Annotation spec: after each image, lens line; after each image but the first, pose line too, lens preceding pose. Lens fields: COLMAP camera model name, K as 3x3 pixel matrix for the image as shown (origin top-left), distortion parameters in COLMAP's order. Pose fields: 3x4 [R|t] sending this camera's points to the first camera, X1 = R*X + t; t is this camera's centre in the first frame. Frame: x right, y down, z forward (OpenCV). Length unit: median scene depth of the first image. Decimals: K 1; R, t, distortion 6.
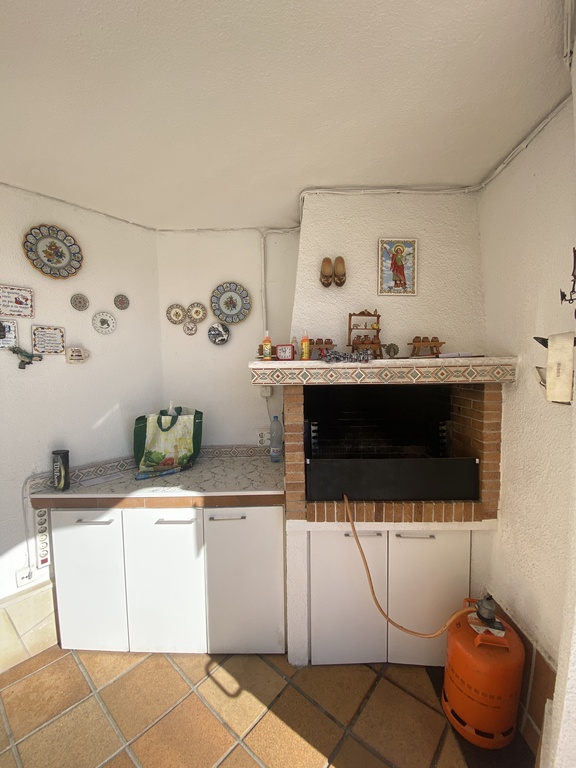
lens RADIAL K [[311.2, 0, 287.5], [0, 311.2, 381.6], [0, 0, 1]] dist [-0.001077, -0.000102]
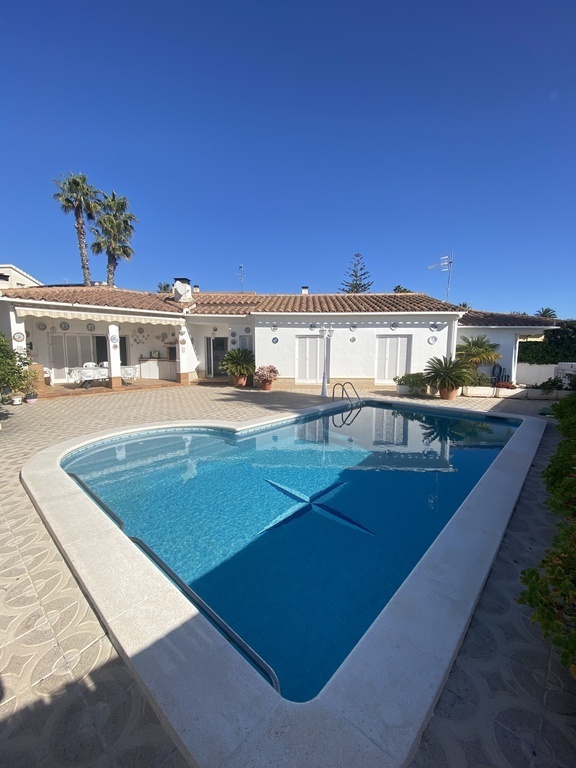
lens RADIAL K [[311.2, 0, 284.3], [0, 311.2, 385.4], [0, 0, 1]] dist [-0.001077, -0.000102]
pose [[0.997838, 0.034993, -0.055629, 3.524245], [-0.031780, 0.997833, 0.057615, 0.437933], [0.057525, -0.055723, 0.996788, -7.015584]]
